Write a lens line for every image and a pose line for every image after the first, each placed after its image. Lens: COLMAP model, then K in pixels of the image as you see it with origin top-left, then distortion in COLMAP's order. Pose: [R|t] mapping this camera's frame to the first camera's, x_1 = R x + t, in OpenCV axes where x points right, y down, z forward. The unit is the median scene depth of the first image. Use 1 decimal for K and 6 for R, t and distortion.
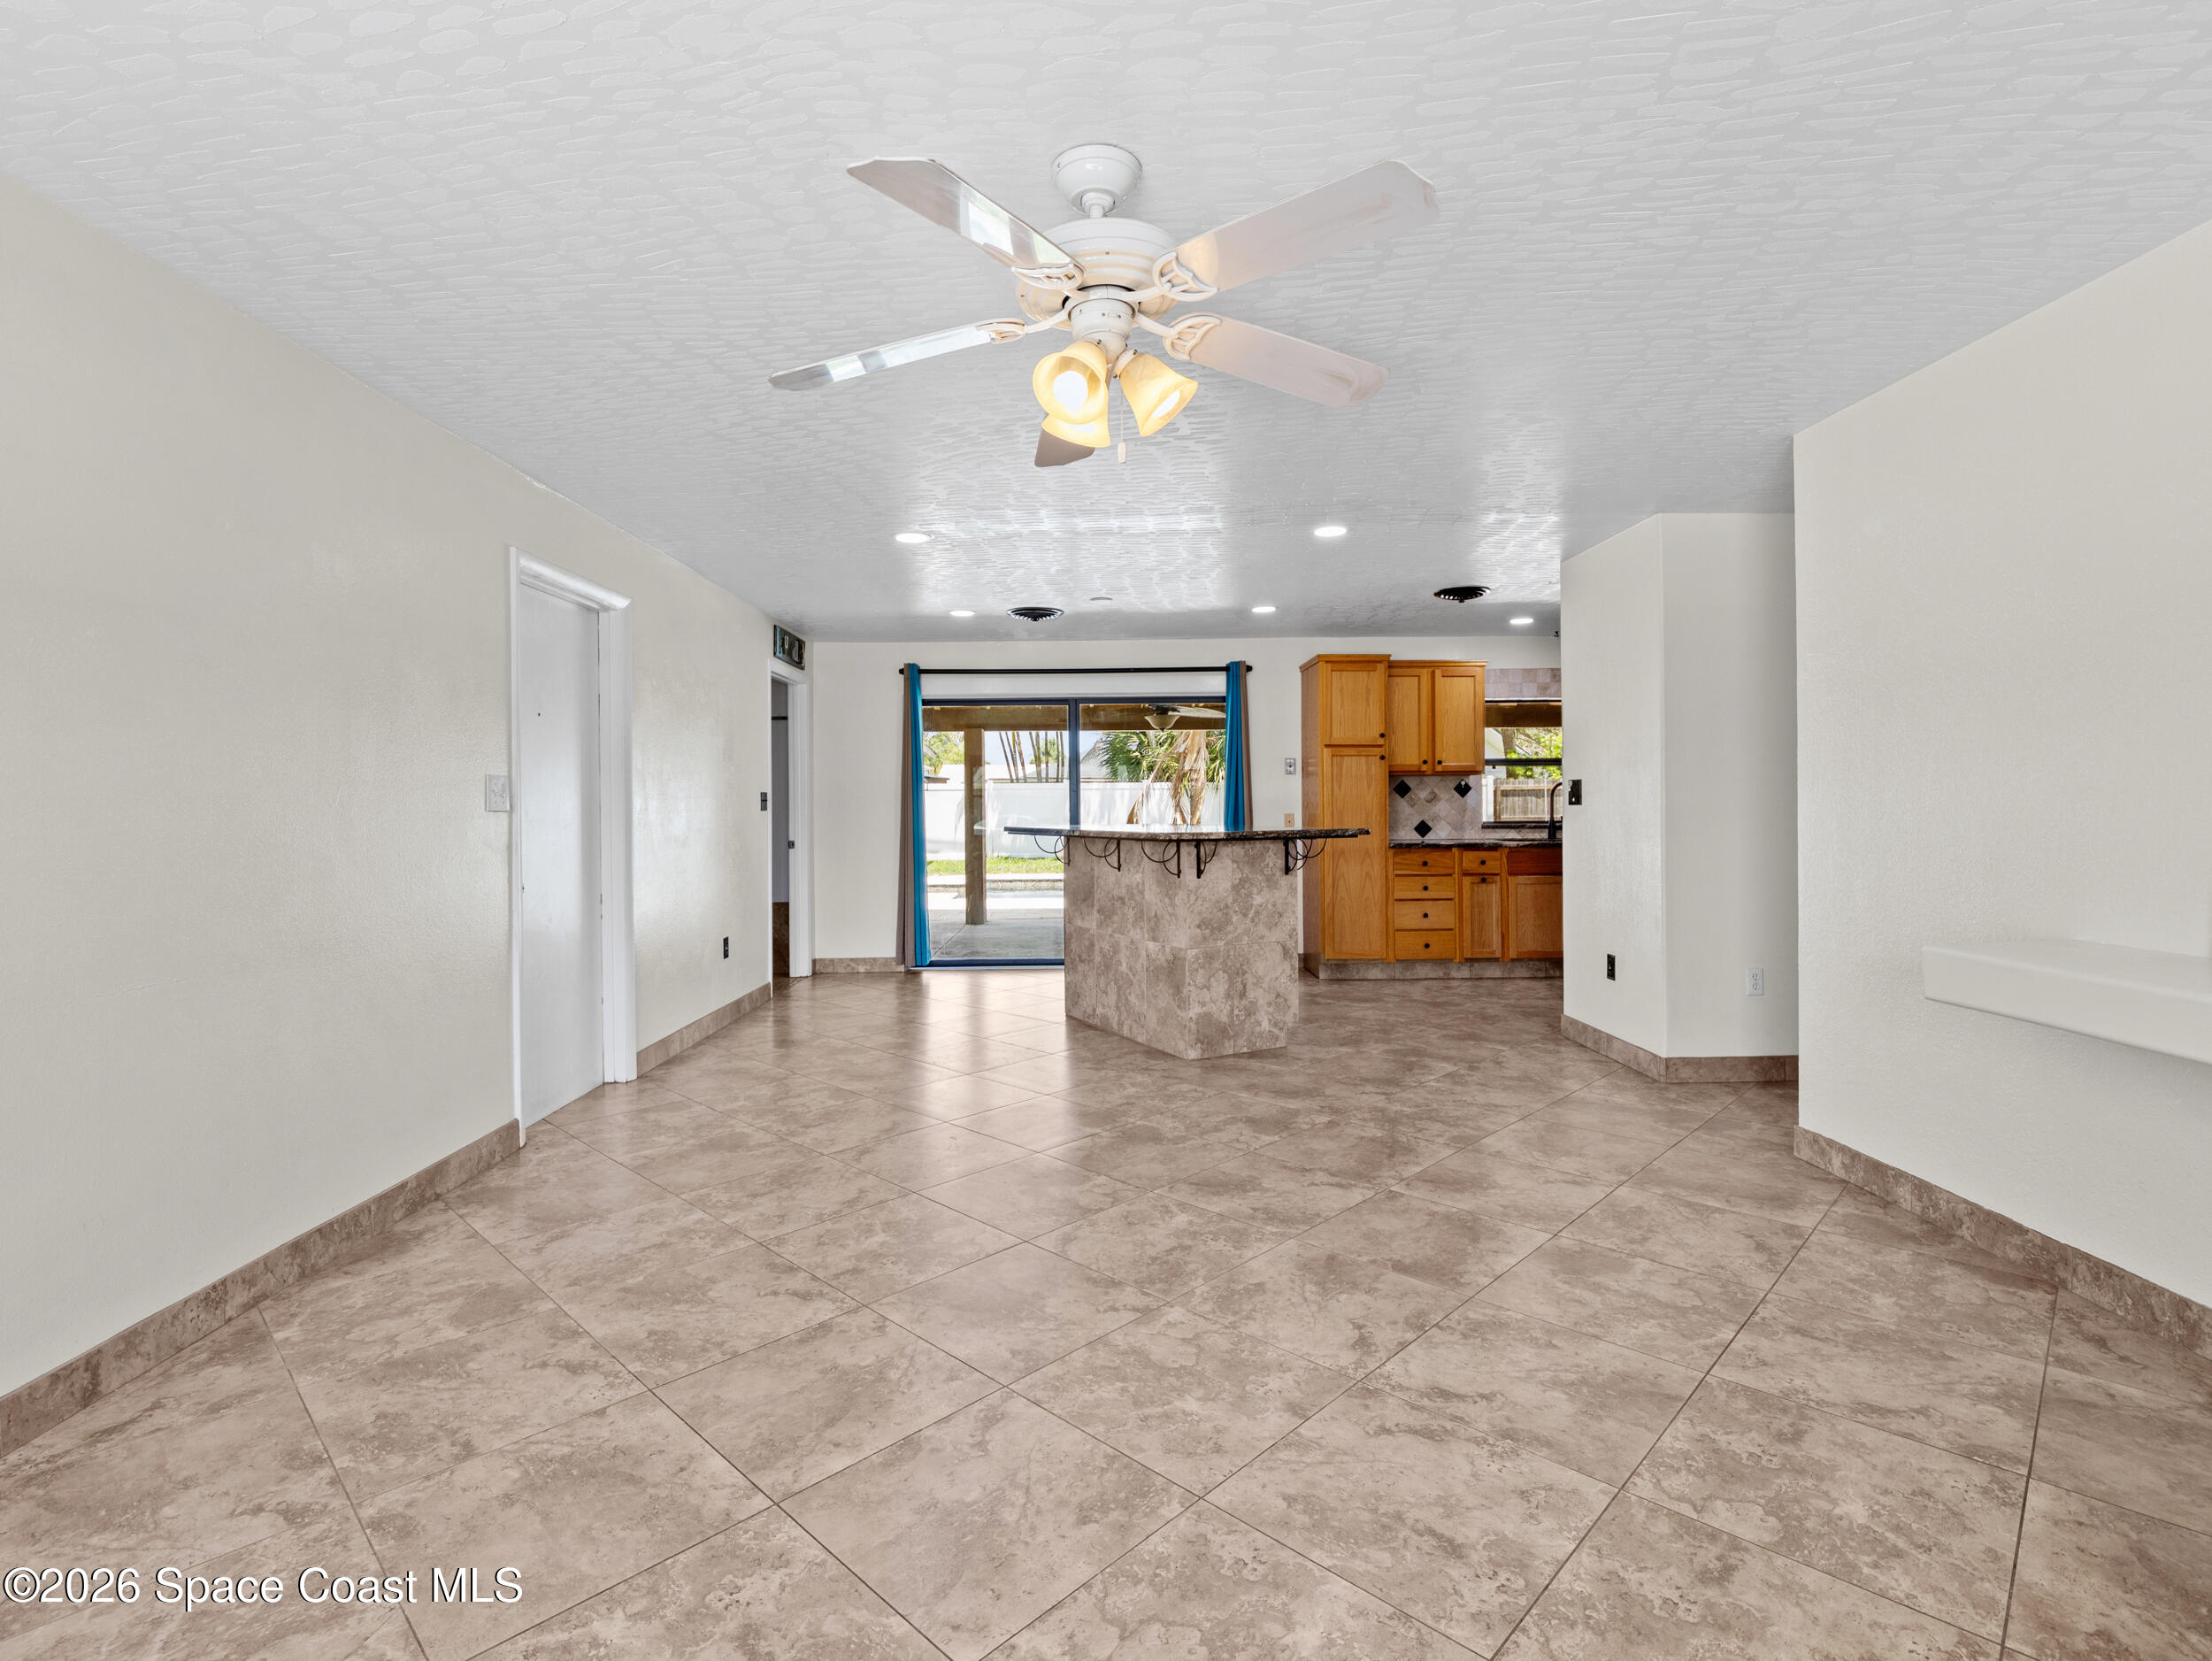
lens RADIAL K [[1063.0, 0, 1100.6], [0, 1063.0, 799.3], [0, 0, 1]] dist [-0.014201, -0.001110]
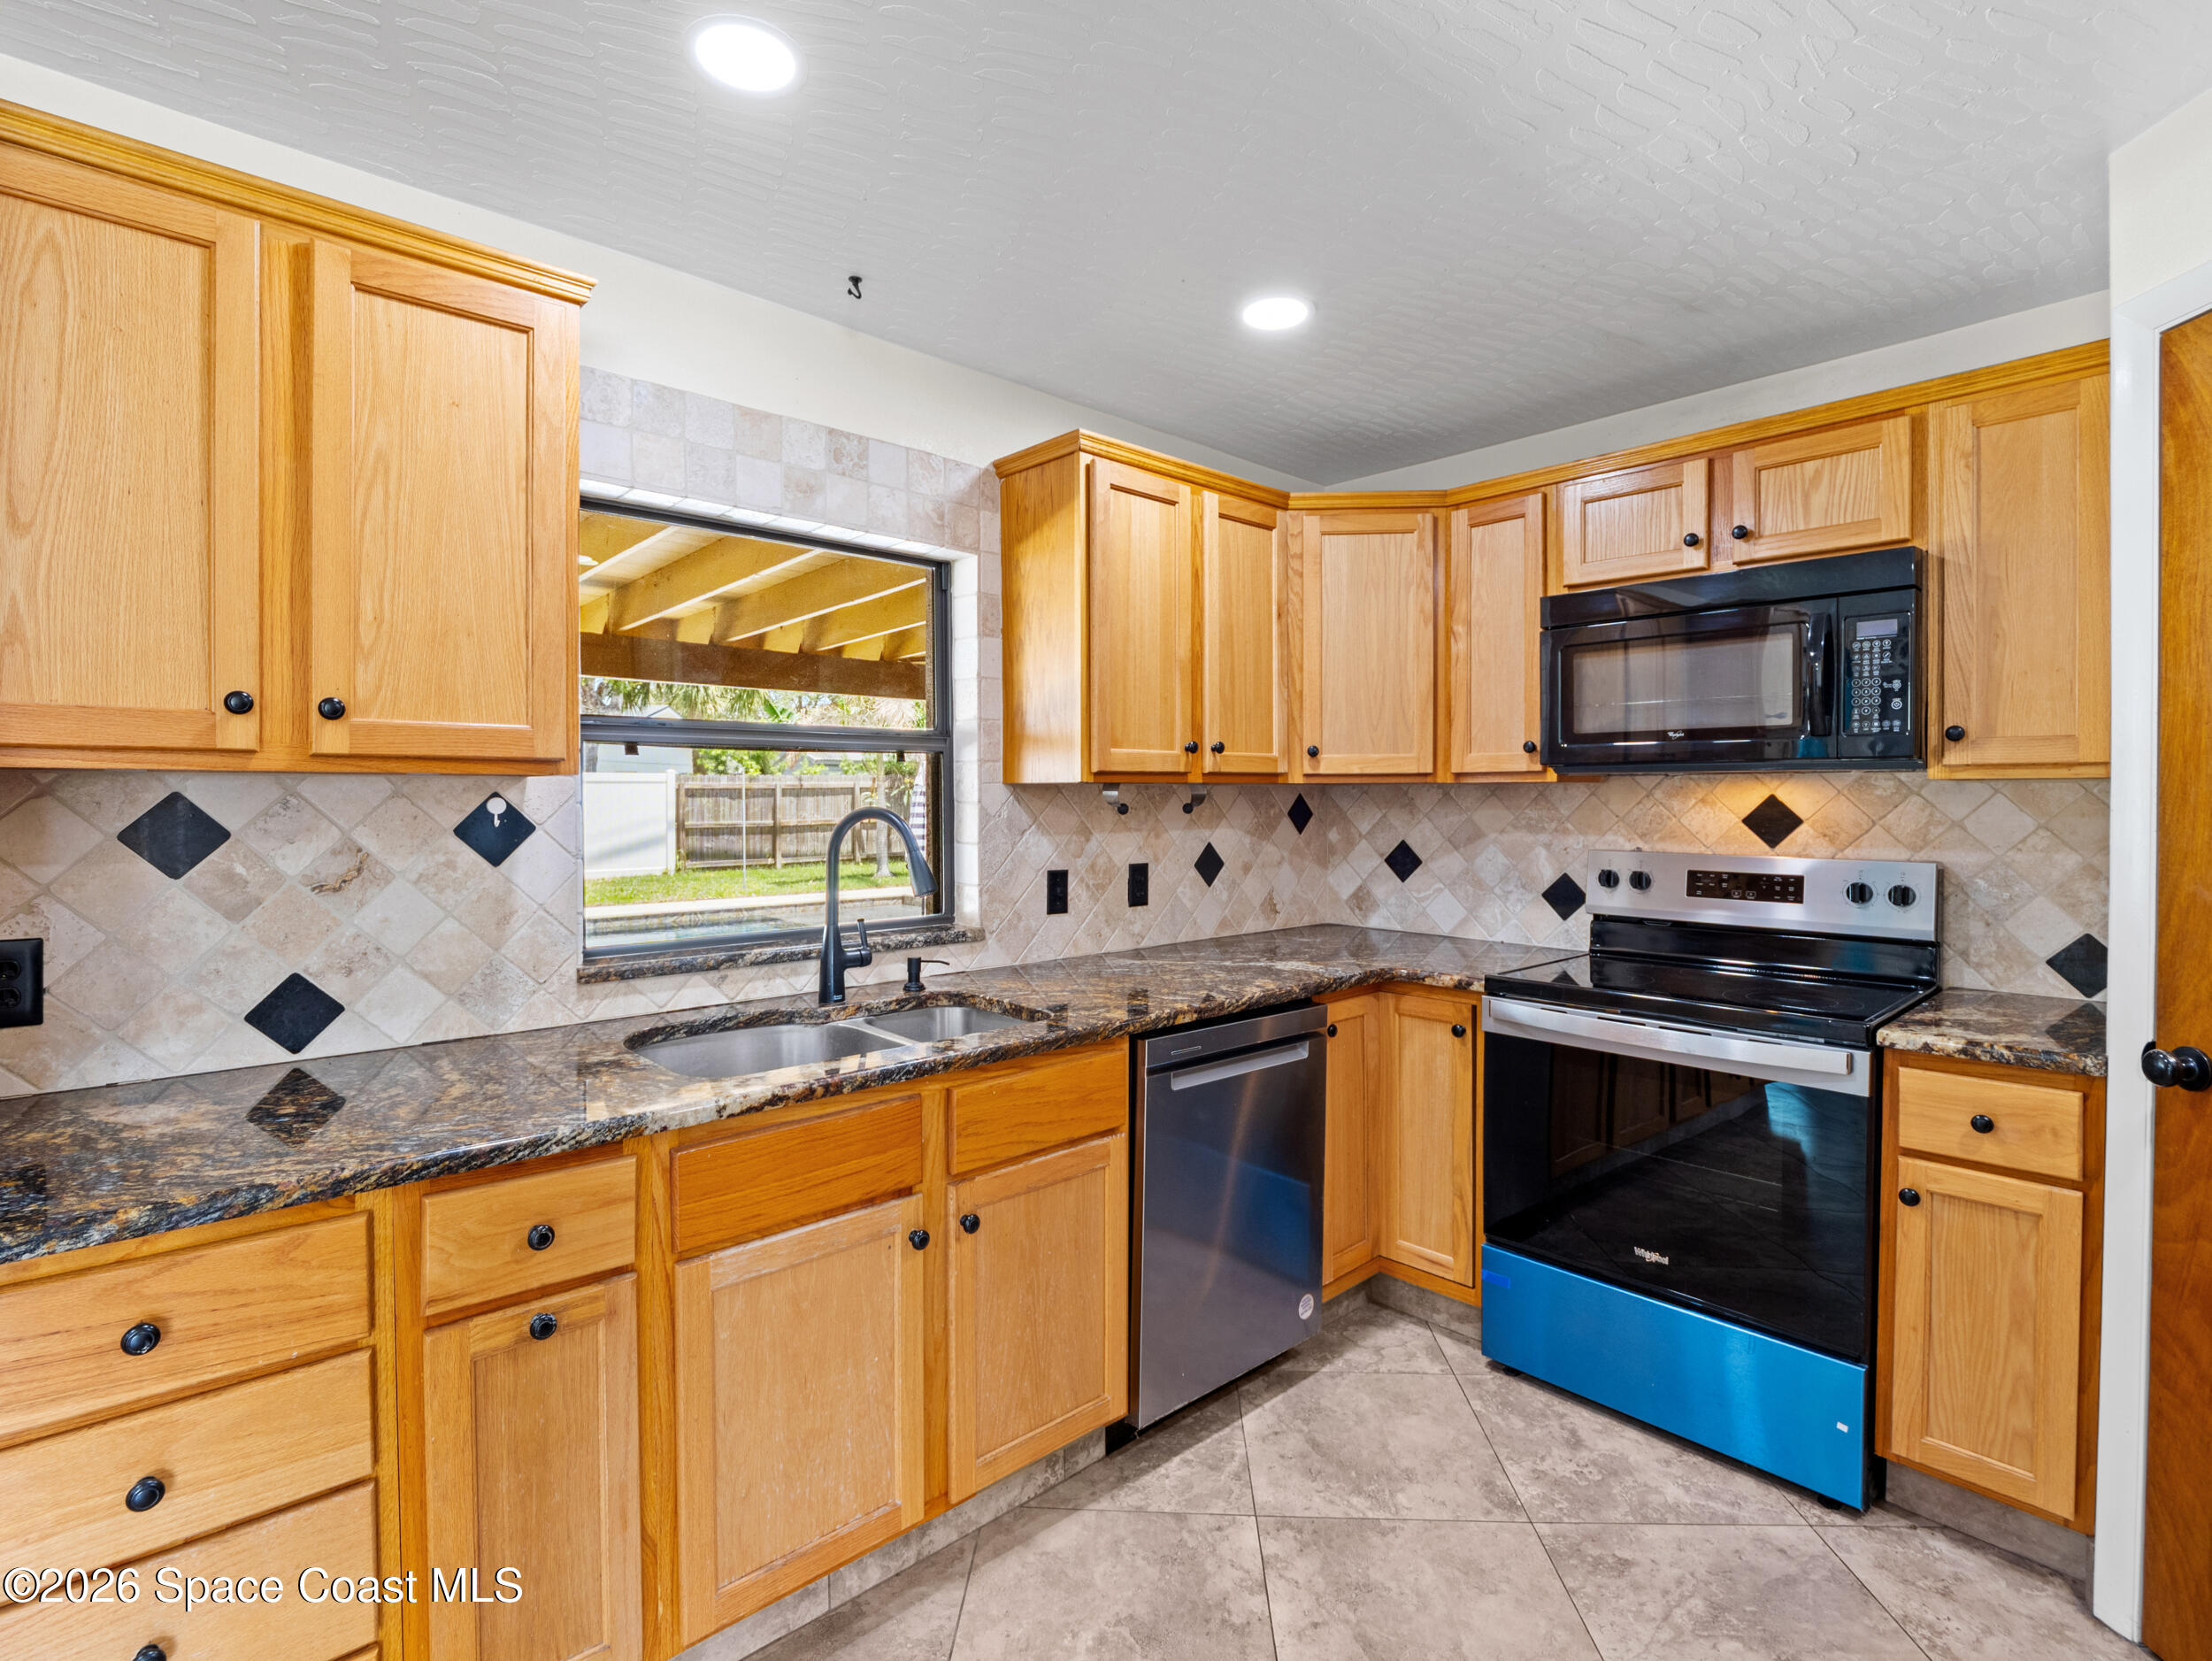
lens RADIAL K [[1063.0, 0, 1100.6], [0, 1063.0, 799.3], [0, 0, 1]] dist [-0.014201, -0.001110]
pose [[0.744450, 0.006566, 0.667646, 0.436924], [-0.010781, 0.999939, 0.002188, -0.029699], [-0.667591, -0.008827, 0.744476, 1.123328]]
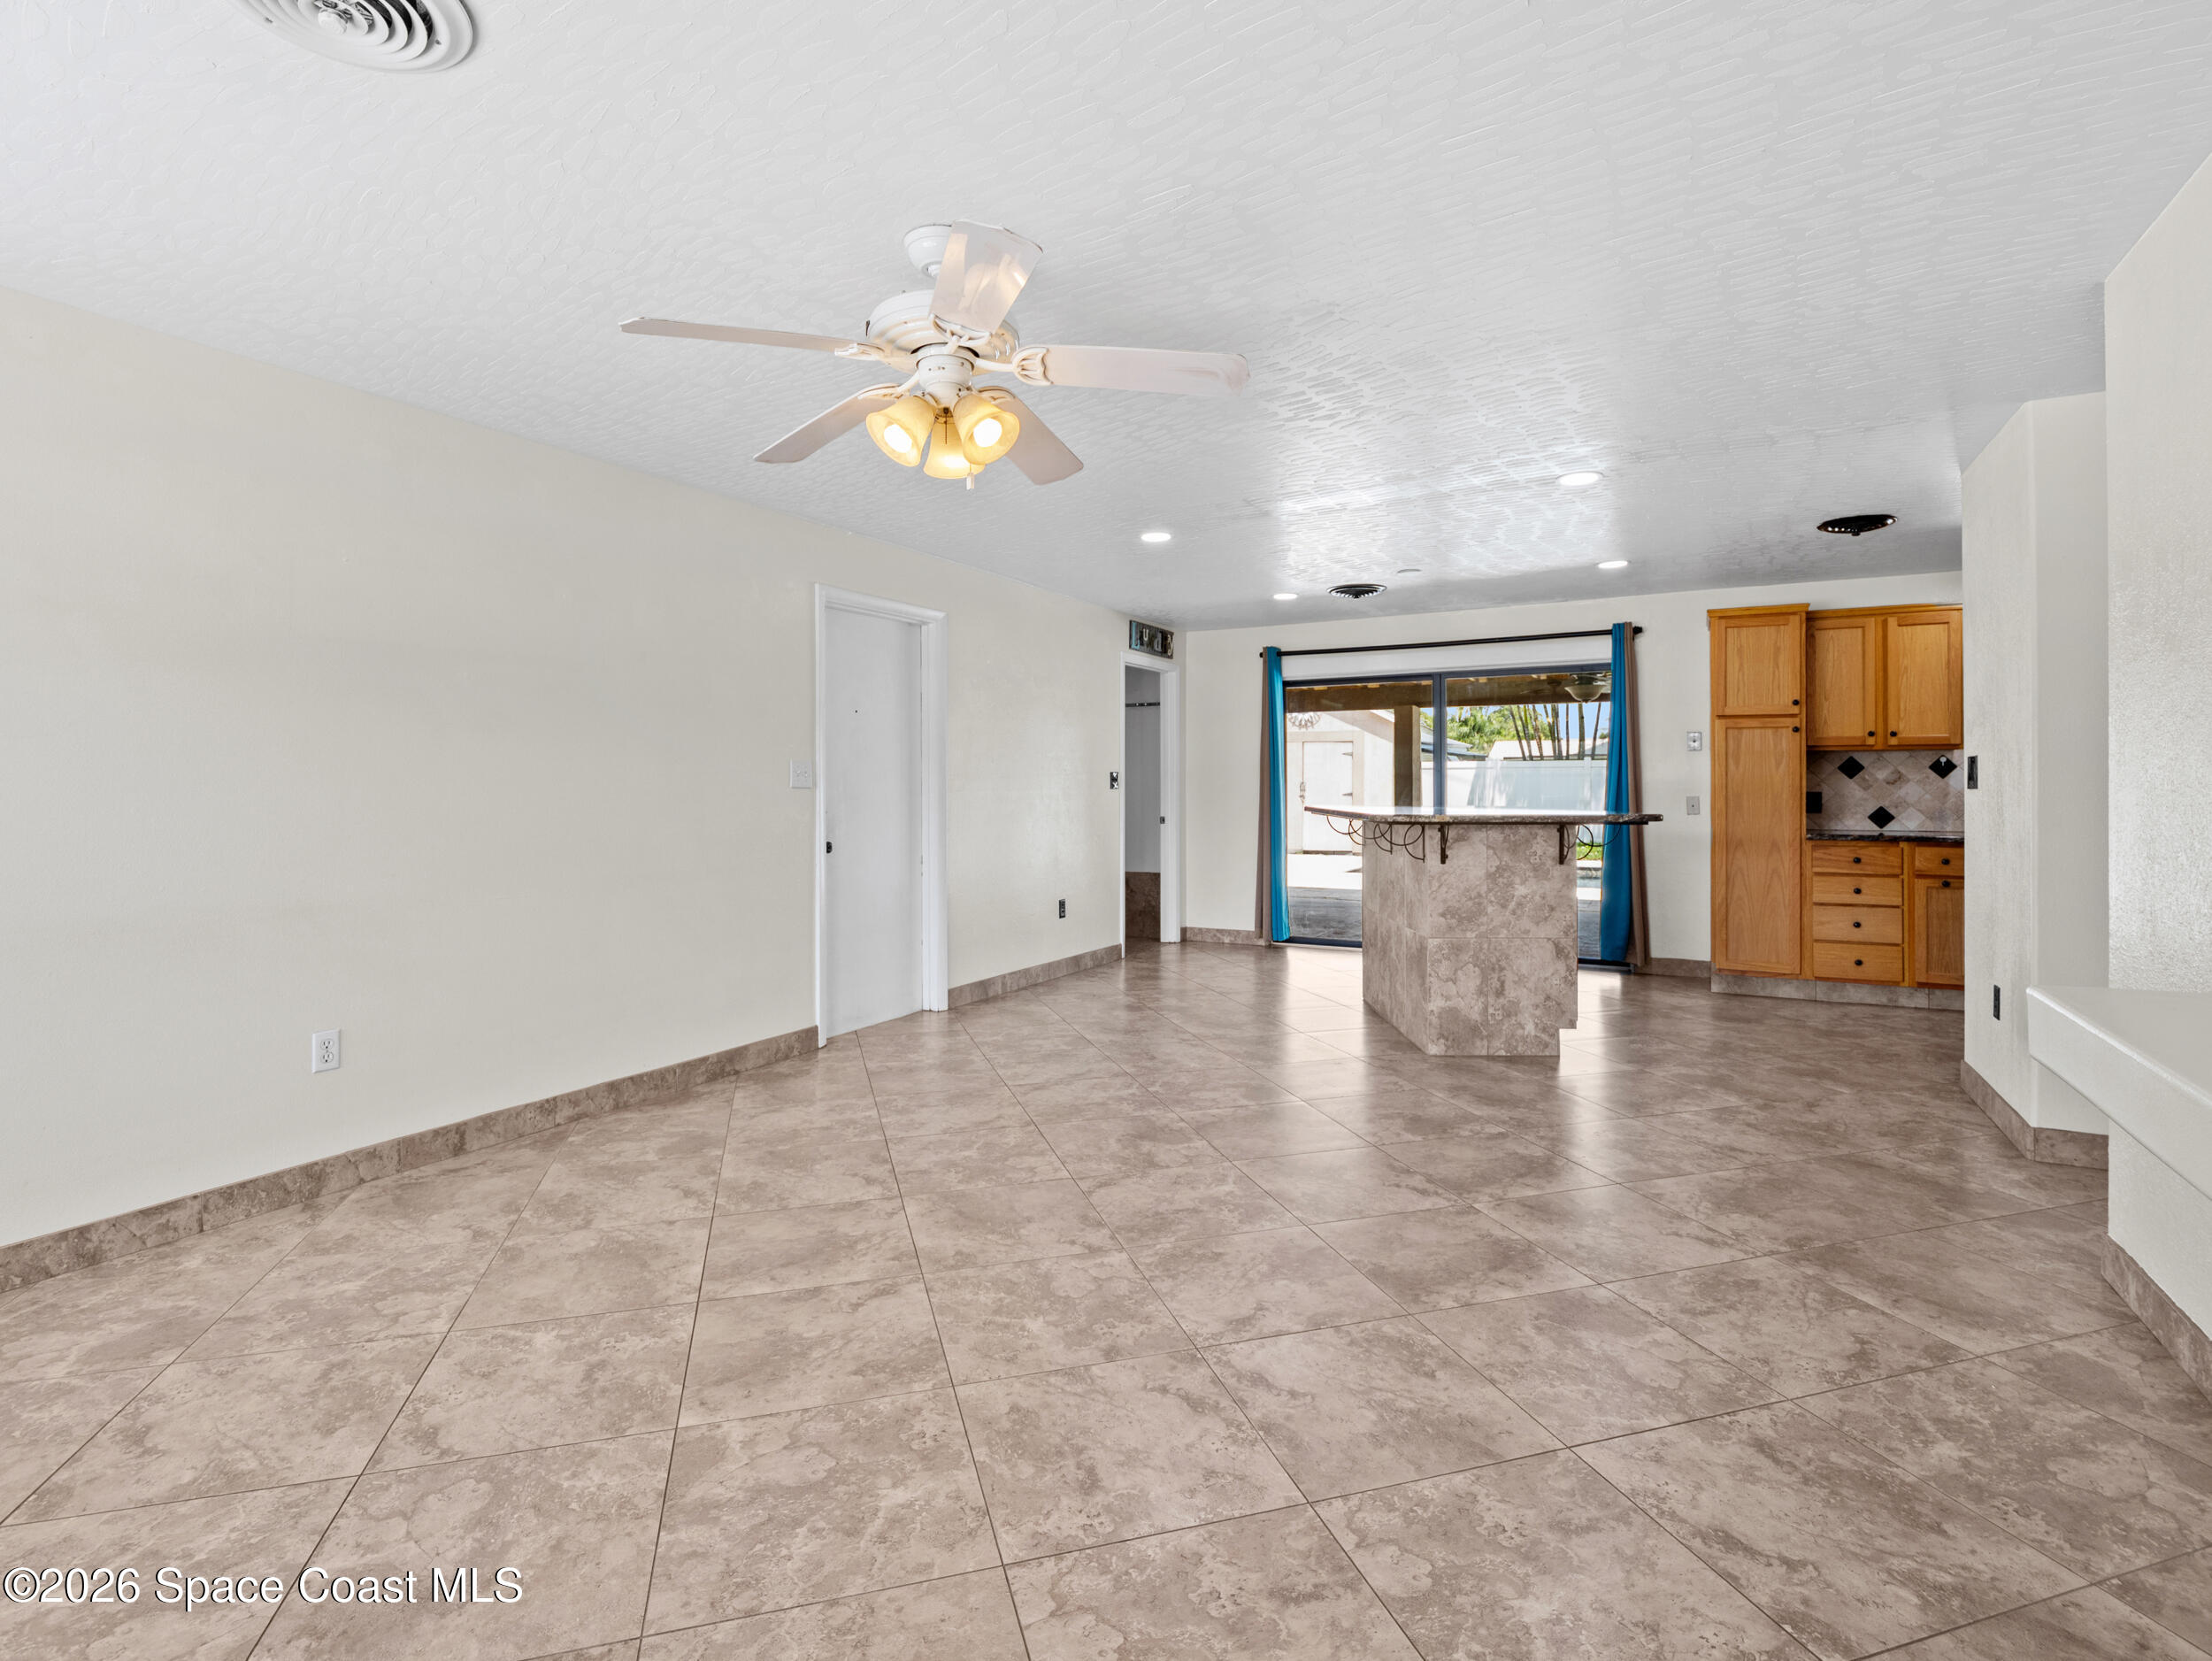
lens RADIAL K [[1072.5, 0, 1106.6], [0, 1072.5, 787.9], [0, 0, 1]] dist [-0.003969, -0.009234]
pose [[0.871870, 0.006627, -0.489692, 0.292445], [-0.001857, 0.999946, 0.010225, -0.002293], [0.489733, -0.008006, 0.871836, 0.023409]]
